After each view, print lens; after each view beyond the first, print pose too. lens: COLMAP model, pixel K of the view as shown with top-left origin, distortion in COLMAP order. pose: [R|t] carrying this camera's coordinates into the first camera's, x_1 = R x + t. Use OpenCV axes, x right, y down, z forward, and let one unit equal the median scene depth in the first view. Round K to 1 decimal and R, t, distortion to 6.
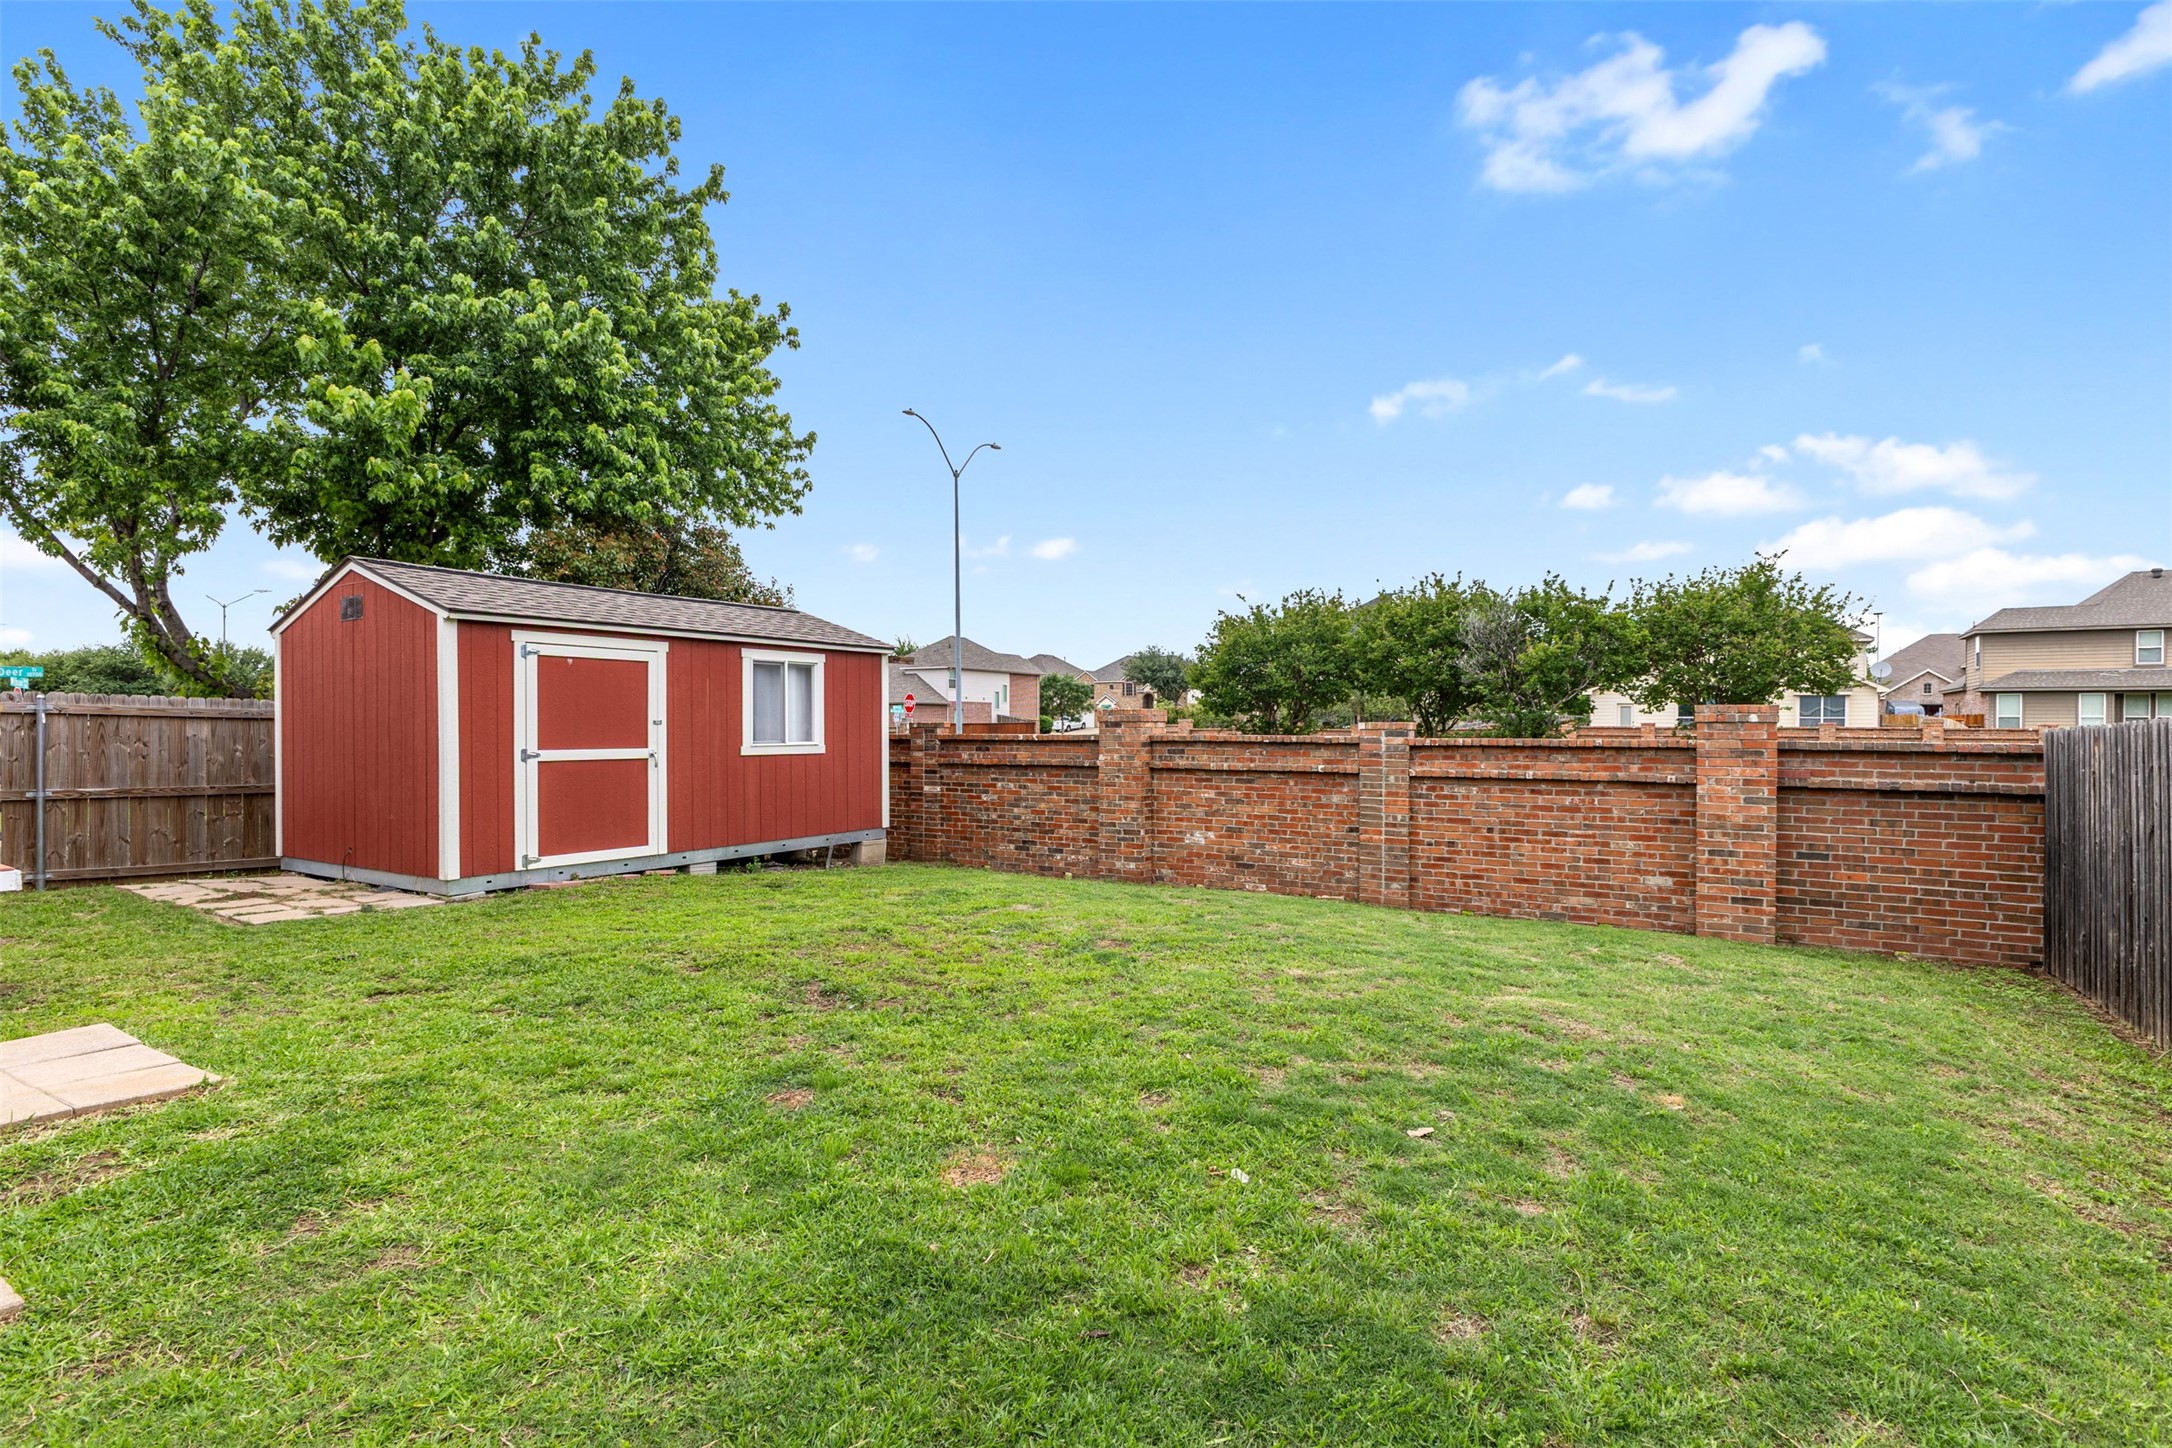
lens RADIAL K [[1037.8, 0, 1092.8], [0, 1037.8, 730.0], [0, 0, 1]] dist [-0.026361, 0.000243]
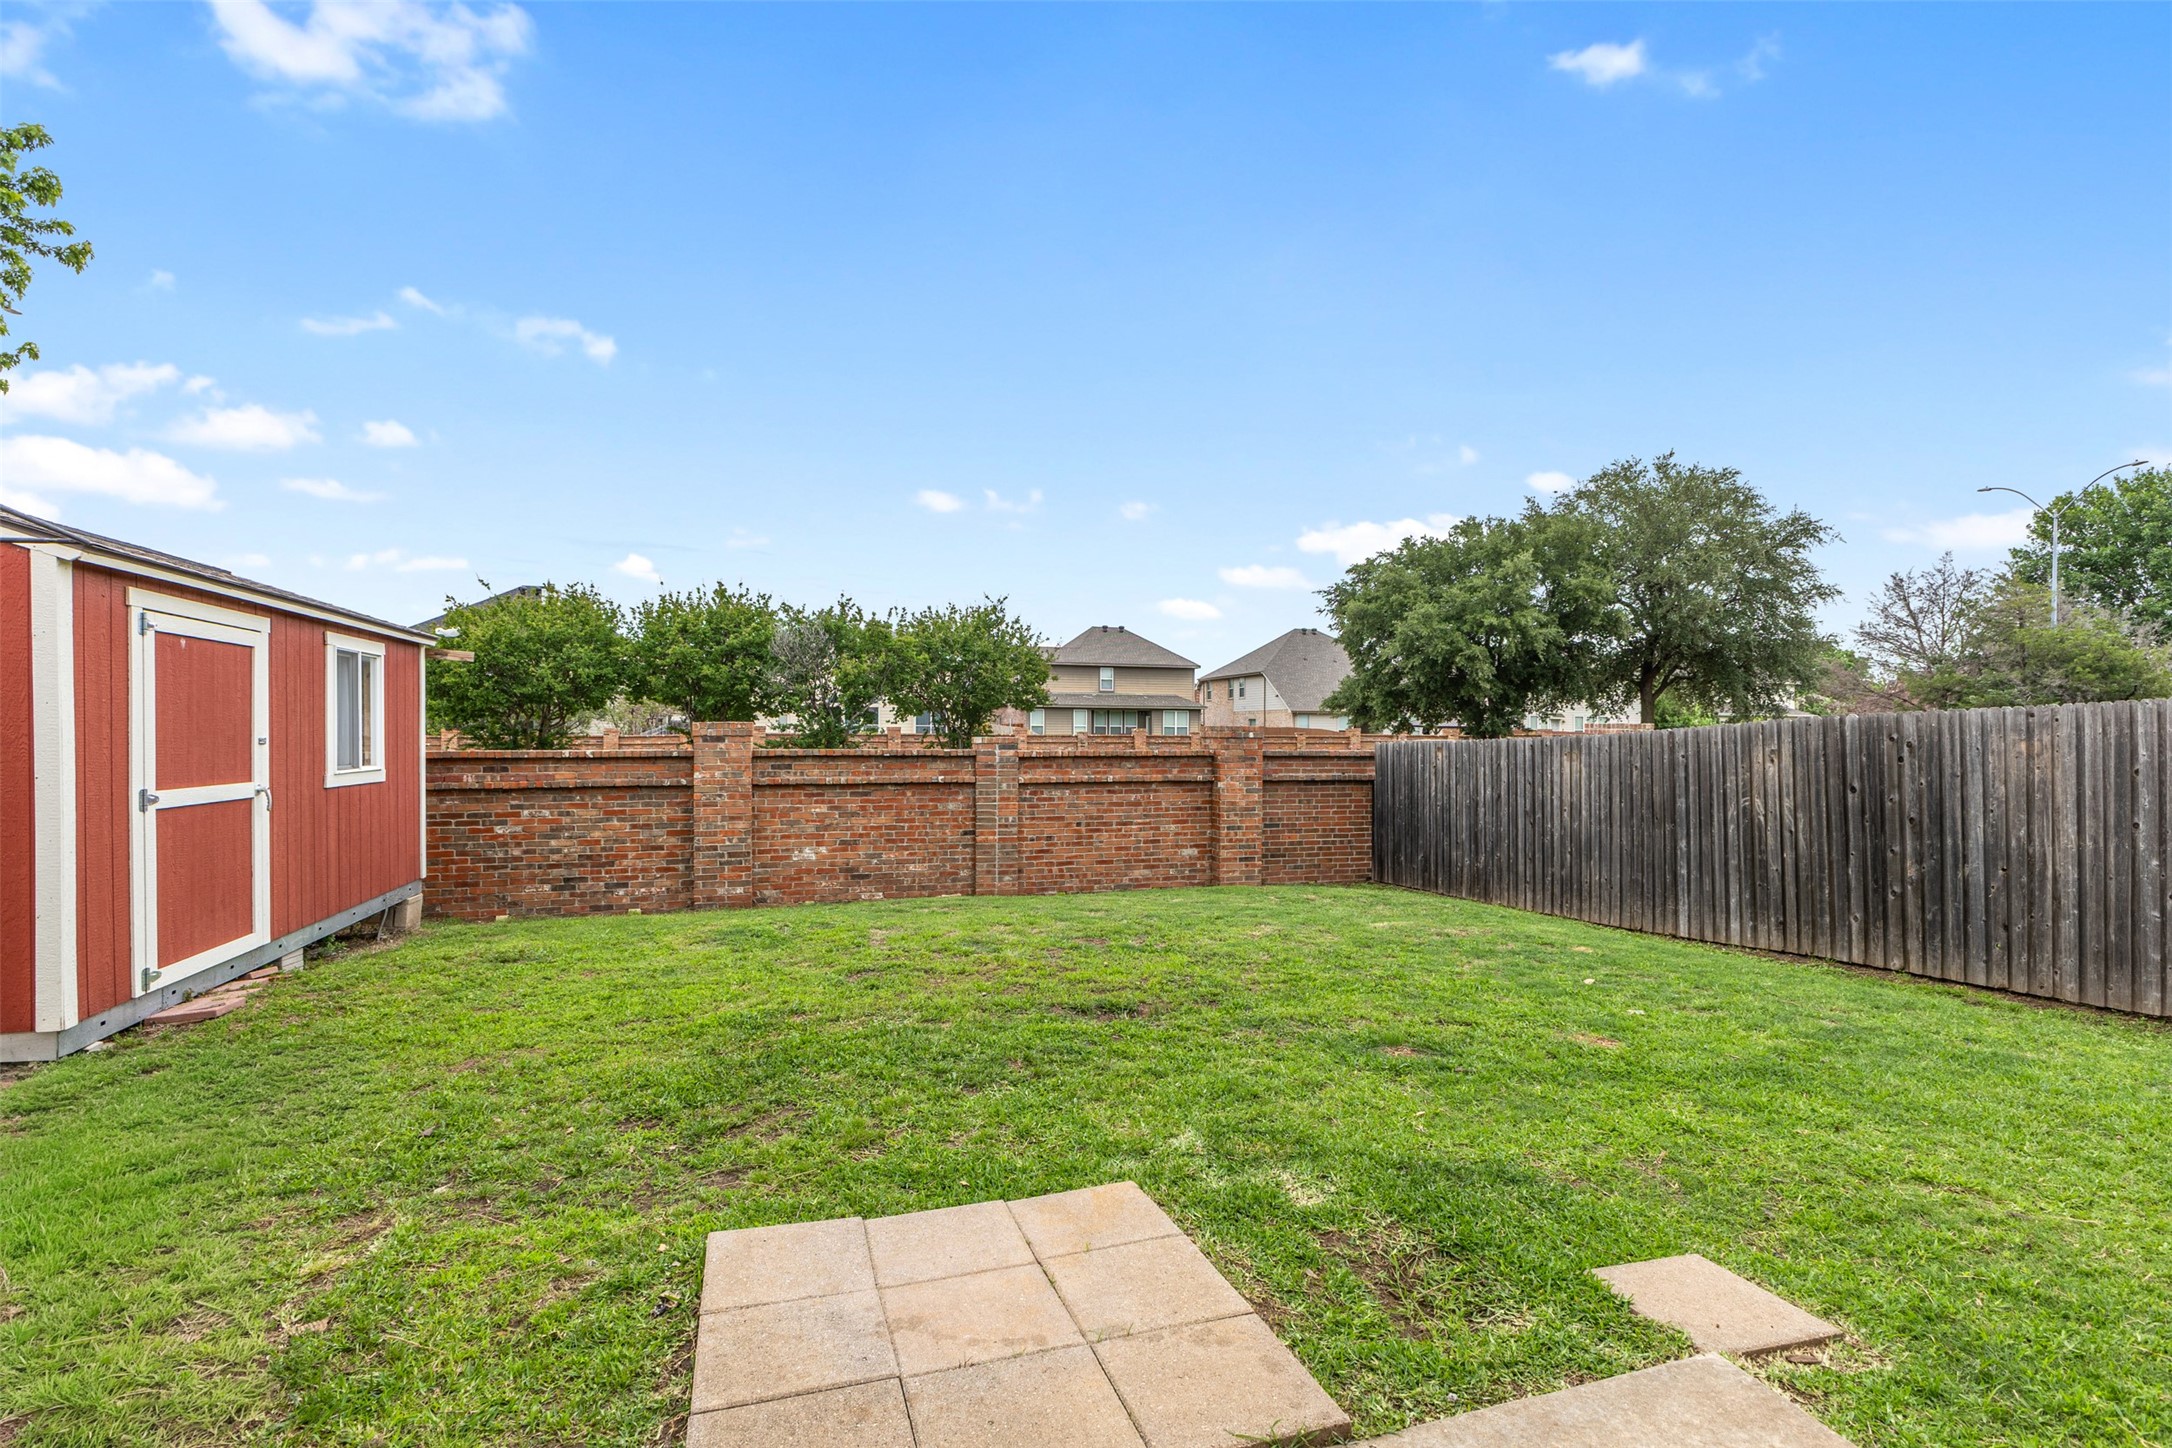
lens RADIAL K [[1037.8, 0, 1135.3], [0, 1037.8, 734.1], [0, 0, 1]] dist [-0.026361, 0.000243]
pose [[0.628735, 0.000244, 0.777620, -0.492173], [0.000627, 0.999999, -0.000821, -0.009358], [-0.777620, 0.001003, 0.628734, 0.148050]]
